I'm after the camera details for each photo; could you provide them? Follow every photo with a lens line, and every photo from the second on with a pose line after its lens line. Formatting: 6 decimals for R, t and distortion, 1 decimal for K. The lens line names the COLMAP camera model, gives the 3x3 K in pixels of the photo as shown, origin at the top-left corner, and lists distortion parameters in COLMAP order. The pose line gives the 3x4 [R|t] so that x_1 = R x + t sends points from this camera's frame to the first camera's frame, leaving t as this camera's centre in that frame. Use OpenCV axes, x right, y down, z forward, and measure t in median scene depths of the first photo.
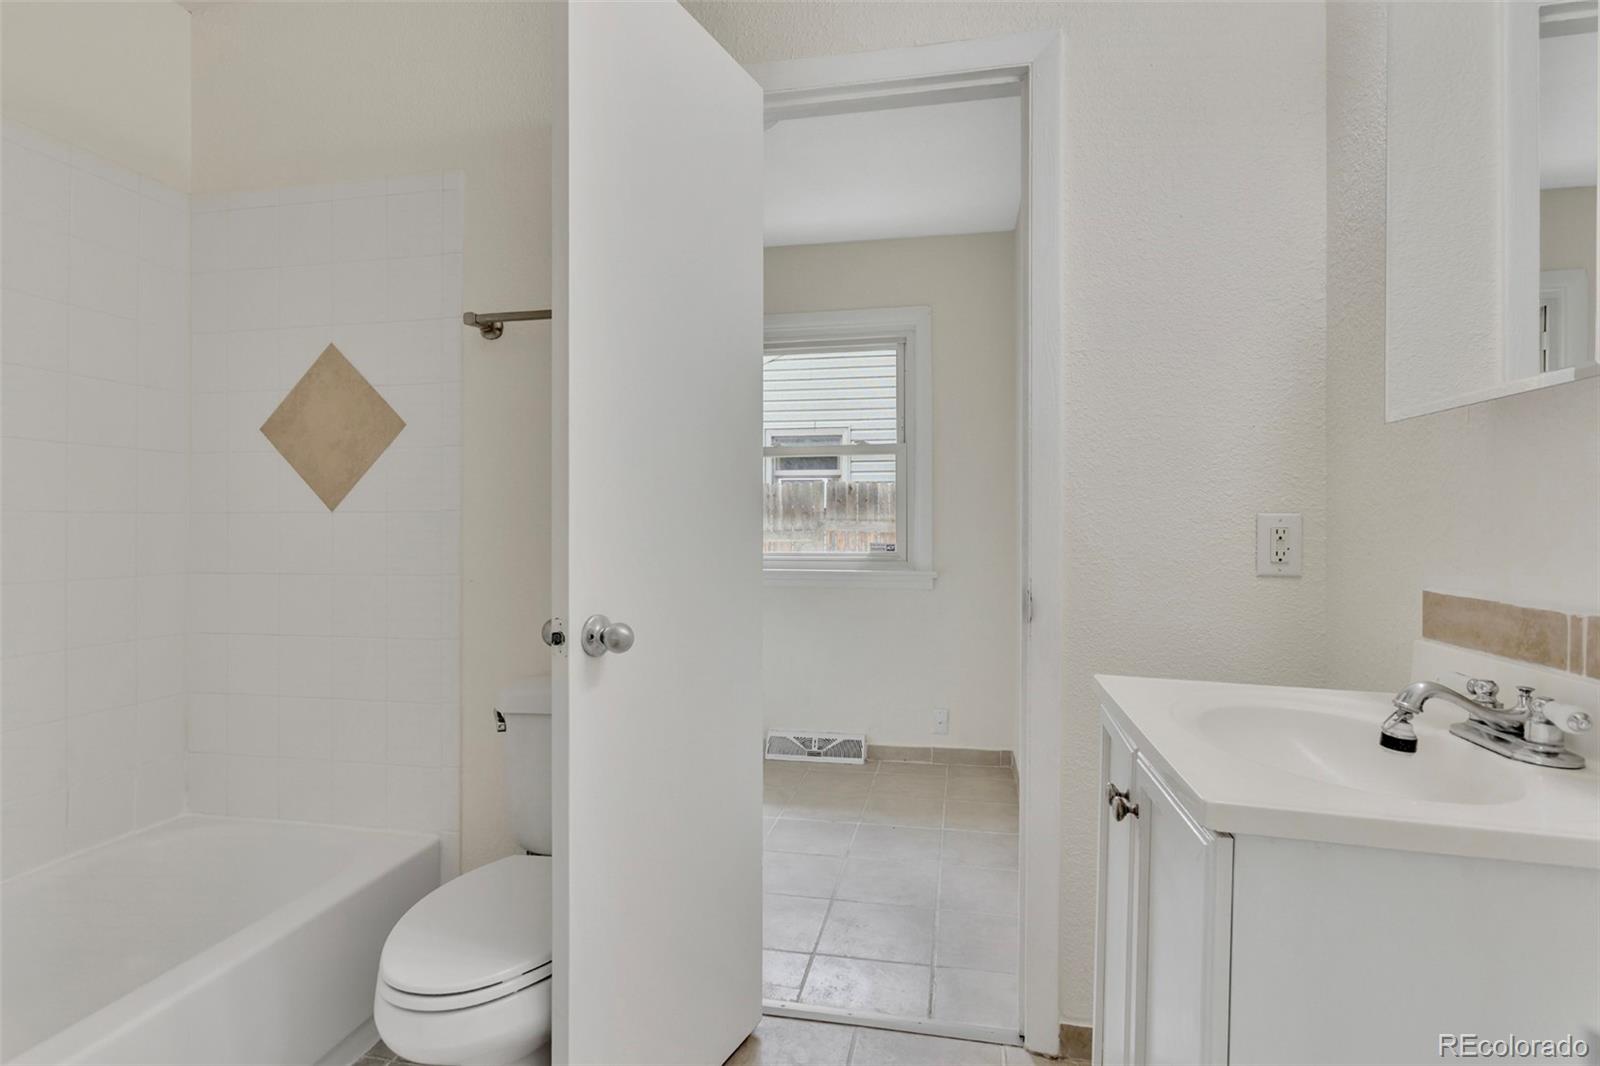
lens RADIAL K [[795.7, 0, 797.7], [0, 795.7, 542.8], [0, 0, 1]] dist [-0.002842, -0.000246]
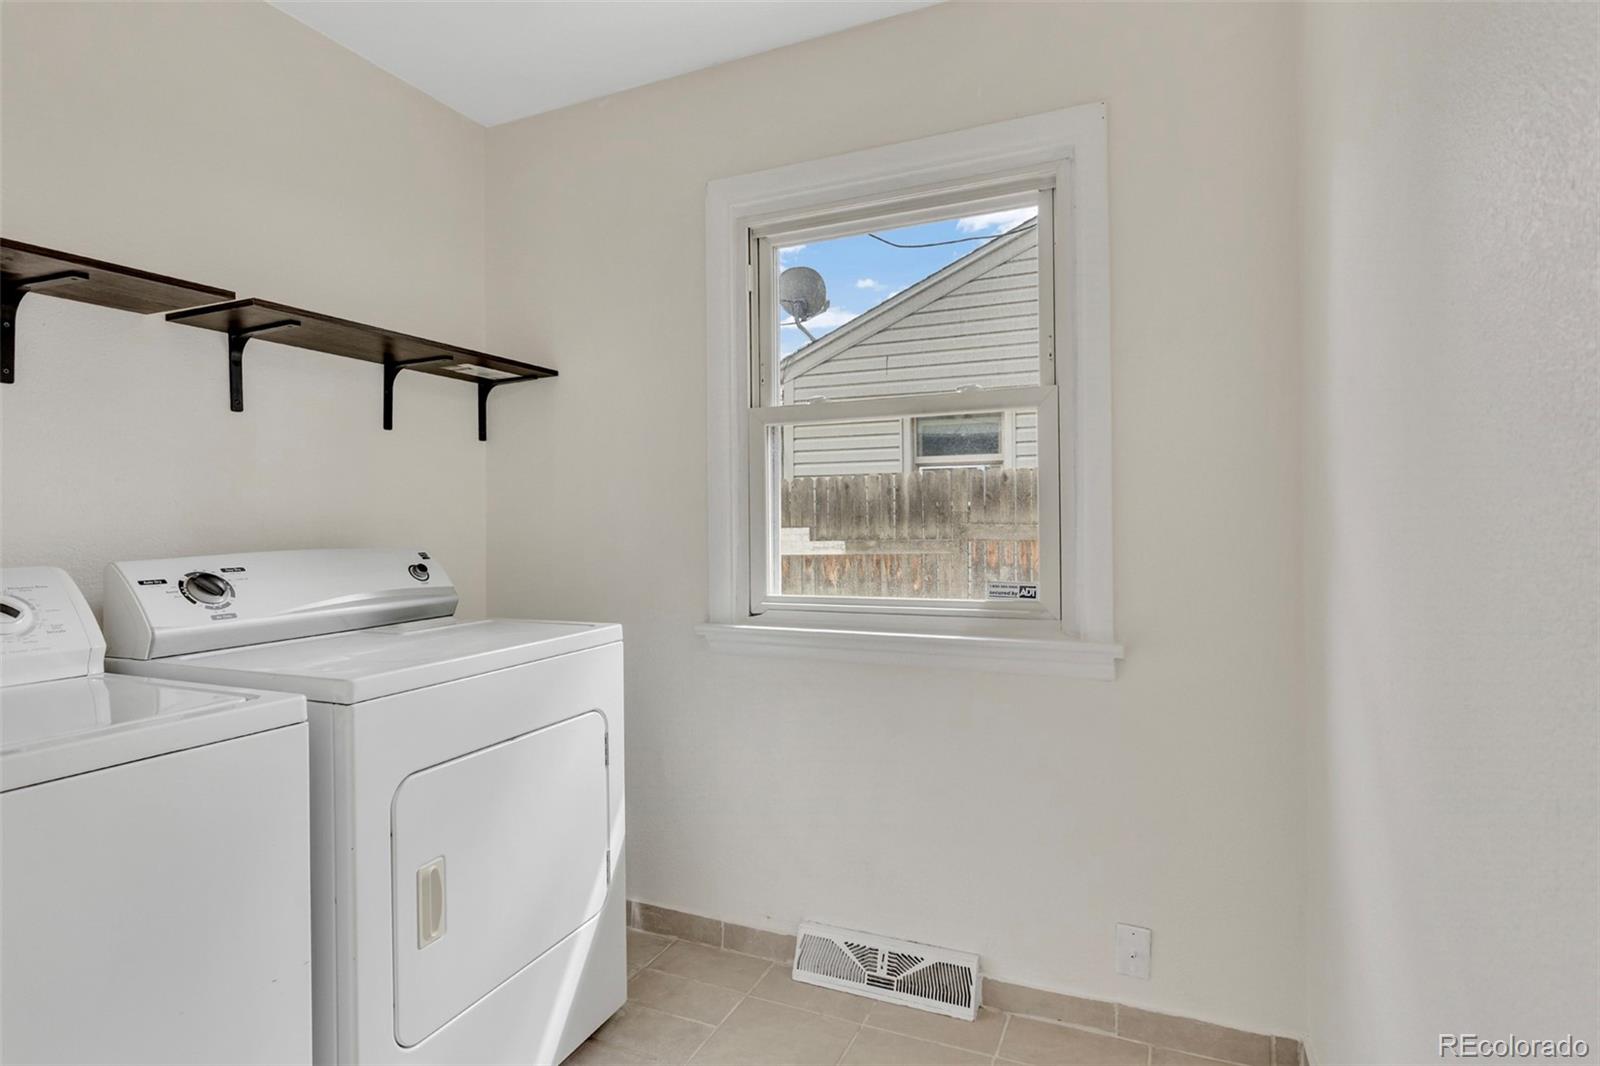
lens RADIAL K [[822.1, 0, 800.0], [0, 822.1, 533.0], [0, 0, 1]] dist [-0.000679, 0.000143]
pose [[0.974043, -0.008224, -0.226214, 0.093831], [0.006816, 0.999952, -0.007002, -0.028584], [0.226261, 0.005278, 0.974052, 0.453023]]
